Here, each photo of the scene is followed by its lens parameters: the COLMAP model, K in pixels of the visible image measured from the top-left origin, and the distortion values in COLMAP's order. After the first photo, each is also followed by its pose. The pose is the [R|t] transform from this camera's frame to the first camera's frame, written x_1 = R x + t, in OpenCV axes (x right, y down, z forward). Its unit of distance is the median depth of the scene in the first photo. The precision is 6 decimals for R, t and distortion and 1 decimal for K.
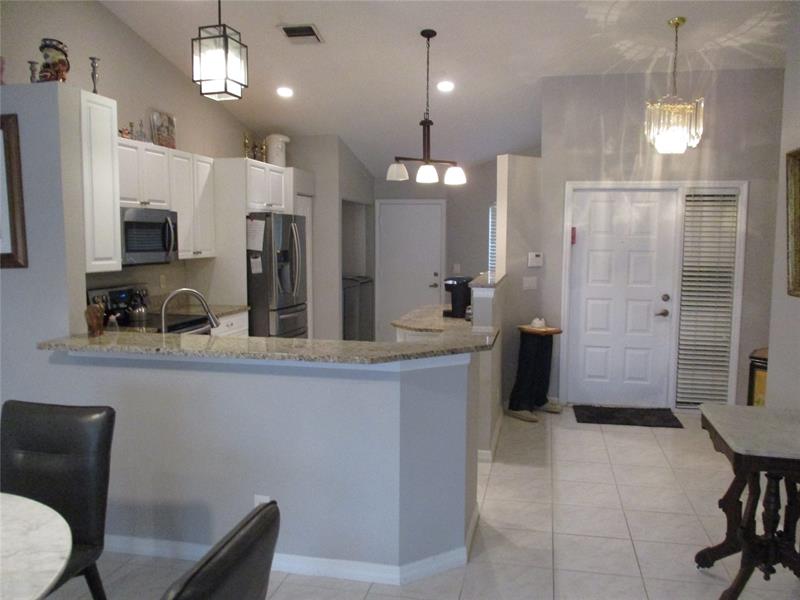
lens RADIAL K [[666.6, 0, 401.5], [0, 666.6, 295.3], [0, 0, 1]] dist [-0.028495, 0.010860]
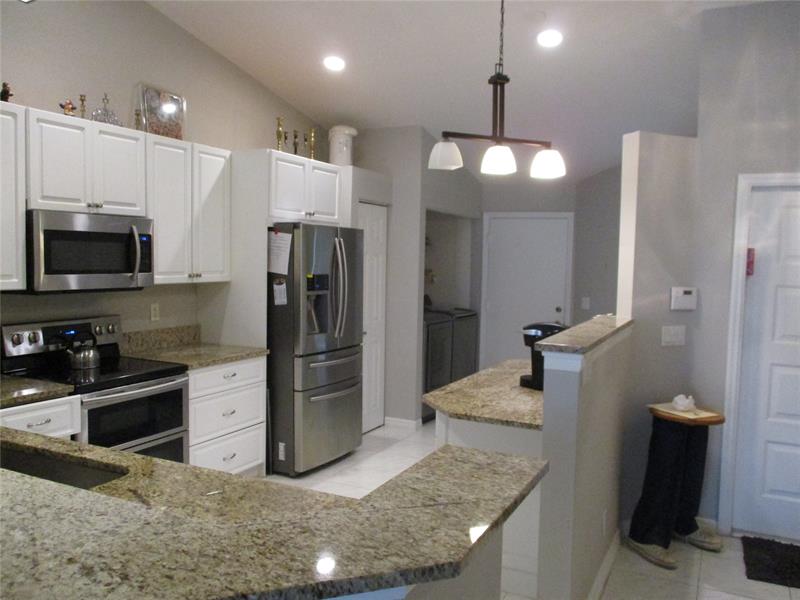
lens RADIAL K [[666.6, 0, 400.7], [0, 666.6, 299.1], [0, 0, 1]] dist [-0.028495, 0.010860]
pose [[0.969625, 0.030946, -0.242630, 0.097003], [-0.037732, 0.999014, -0.023373, -0.029298], [0.241668, 0.031818, 0.969837, 0.337125]]
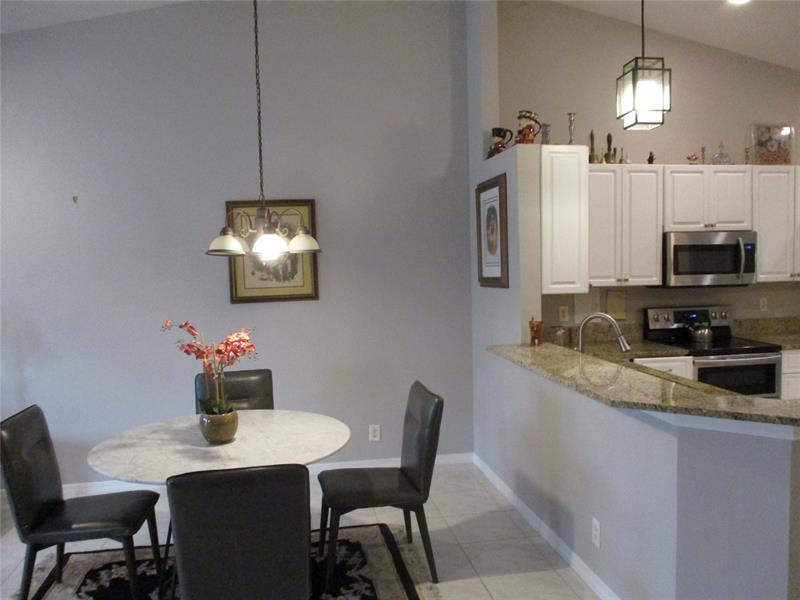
lens RADIAL K [[666.6, 0, 402.9], [0, 666.6, 295.1], [0, 0, 1]] dist [-0.028495, 0.010860]
pose [[0.382038, 0.046647, -0.922969, 0.317692], [-0.061350, 0.997802, 0.025035, -0.026636], [0.922108, 0.047060, 0.384060, 0.166797]]
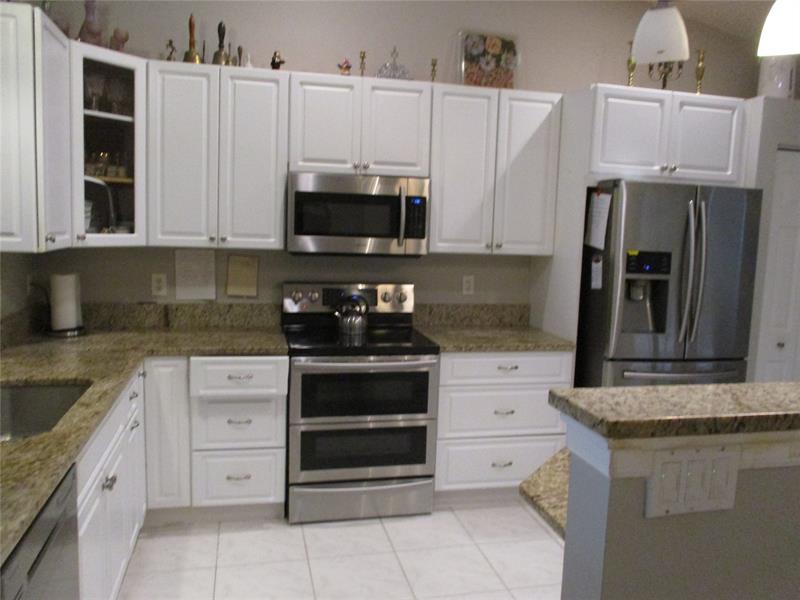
lens RADIAL K [[666.6, 0, 402.8], [0, 666.6, 299.1], [0, 0, 1]] dist [-0.028495, 0.010860]
pose [[0.432732, 0.118017, -0.893765, 0.231571], [-0.113309, 0.990653, 0.075950, -0.052097], [0.894374, 0.068406, 0.442059, 0.645308]]
